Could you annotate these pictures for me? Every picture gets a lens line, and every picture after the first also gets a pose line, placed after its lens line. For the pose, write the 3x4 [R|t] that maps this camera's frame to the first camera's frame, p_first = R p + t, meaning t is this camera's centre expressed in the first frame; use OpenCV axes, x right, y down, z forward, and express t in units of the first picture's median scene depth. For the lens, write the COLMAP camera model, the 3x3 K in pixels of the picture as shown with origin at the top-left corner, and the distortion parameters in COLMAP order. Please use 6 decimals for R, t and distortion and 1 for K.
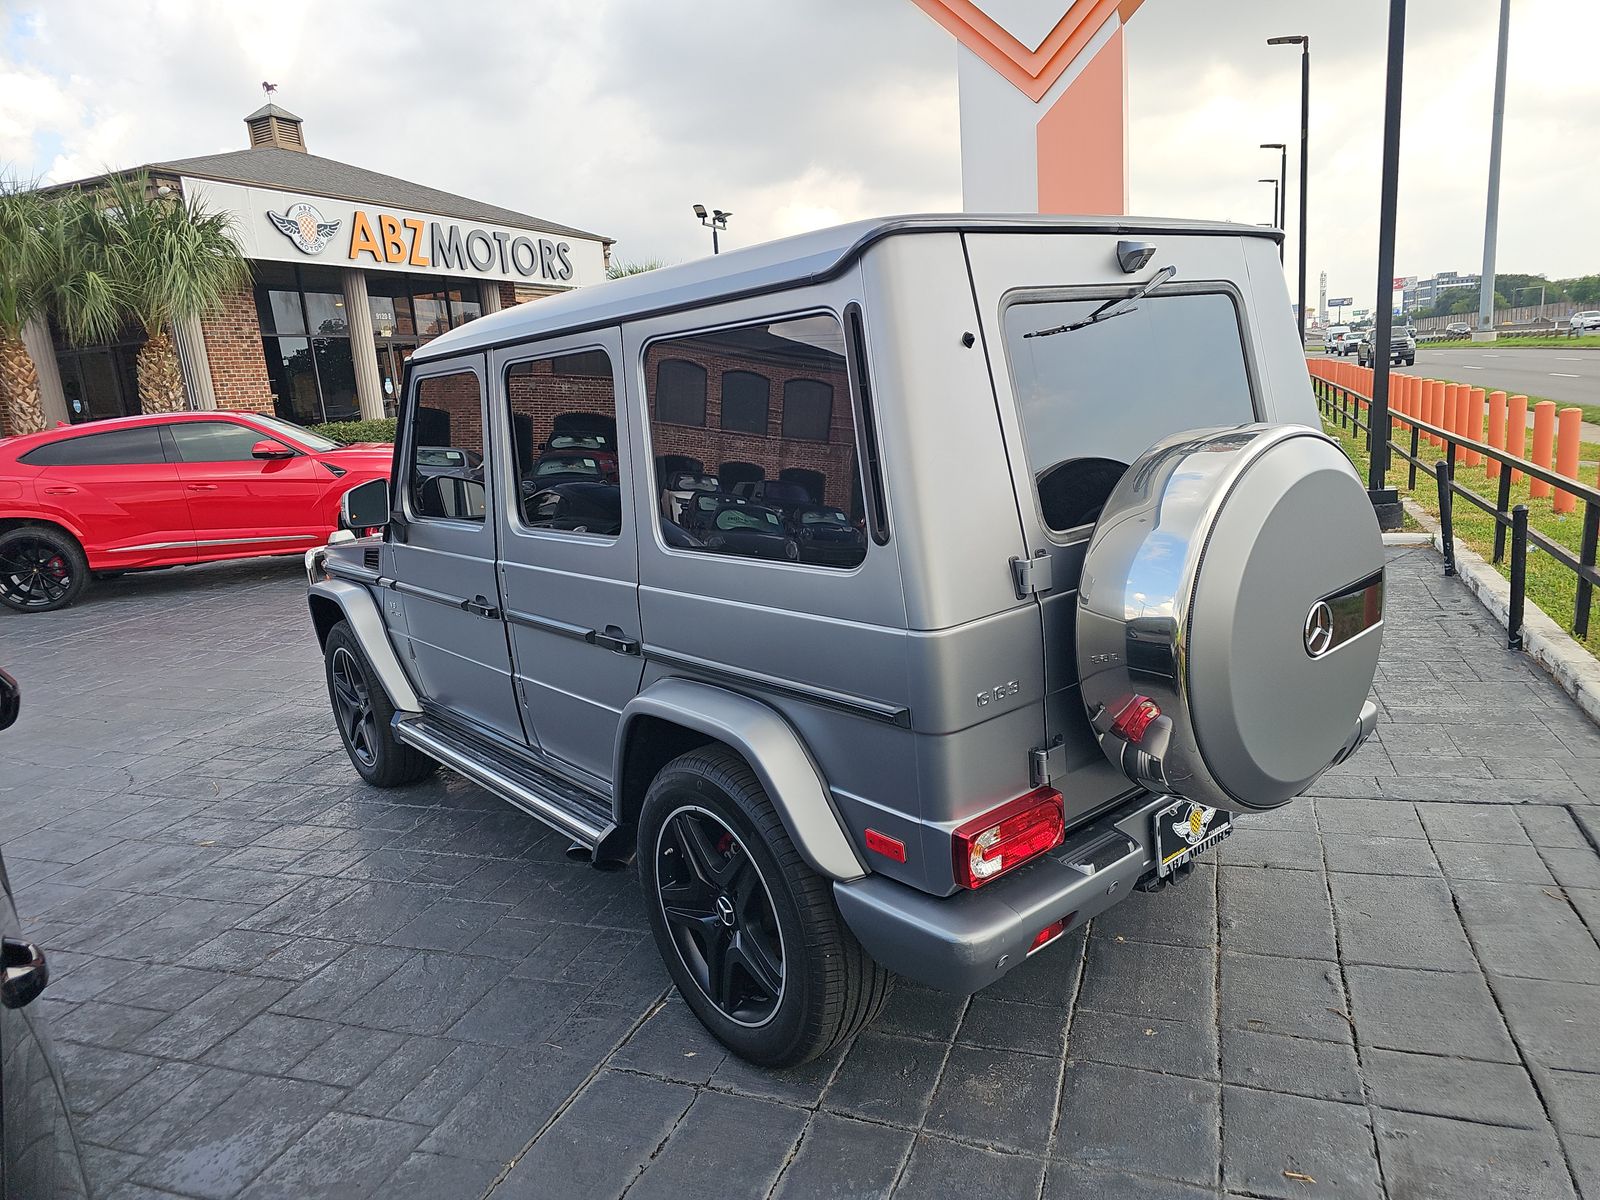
lens RADIAL K [[1064.9, 0, 794.6], [0, 1064.9, 597.5], [0, 0, 1]] dist [0.041778, -0.028359]
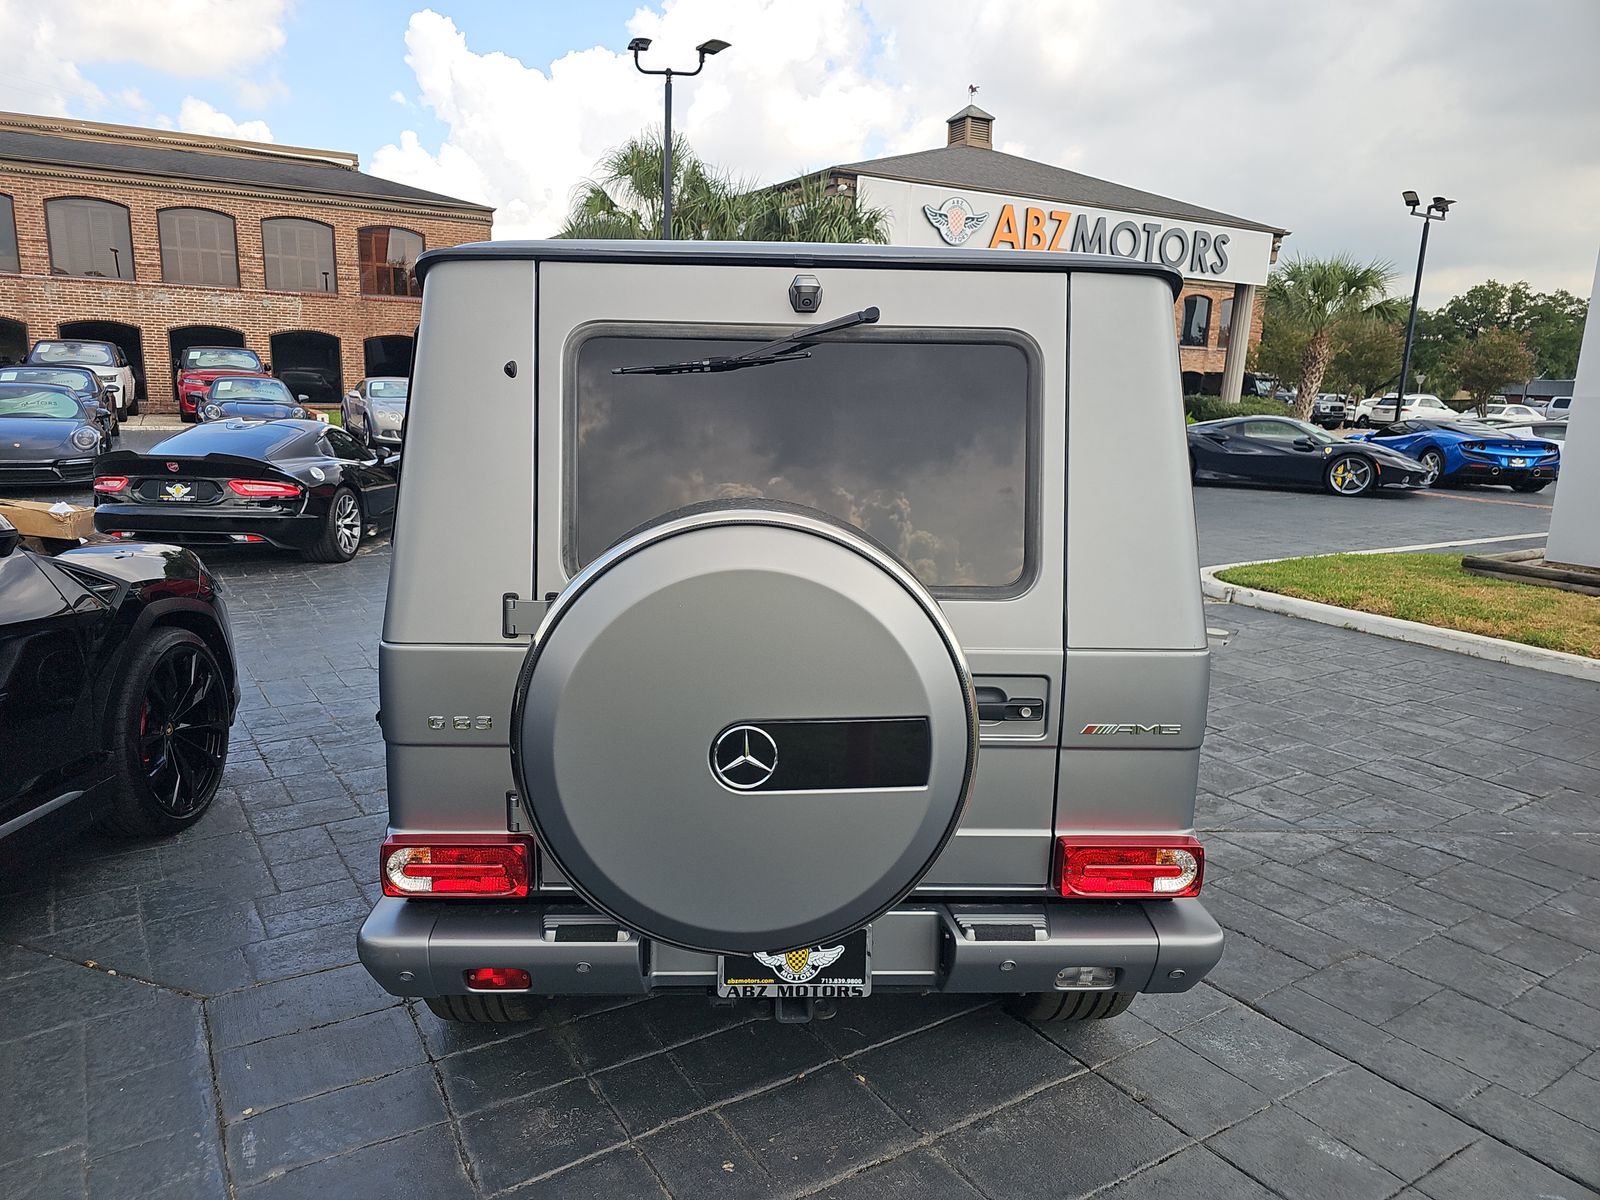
lens RADIAL K [[1064.9, 0, 792.0], [0, 1064.9, 604.4], [0, 0, 1]] dist [0.041778, -0.028359]
pose [[0.785185, 0.217862, -0.579673, 0.115254], [-0.208068, 0.974466, 0.084405, -0.019570], [0.583260, 0.054338, 0.810466, 0.041949]]
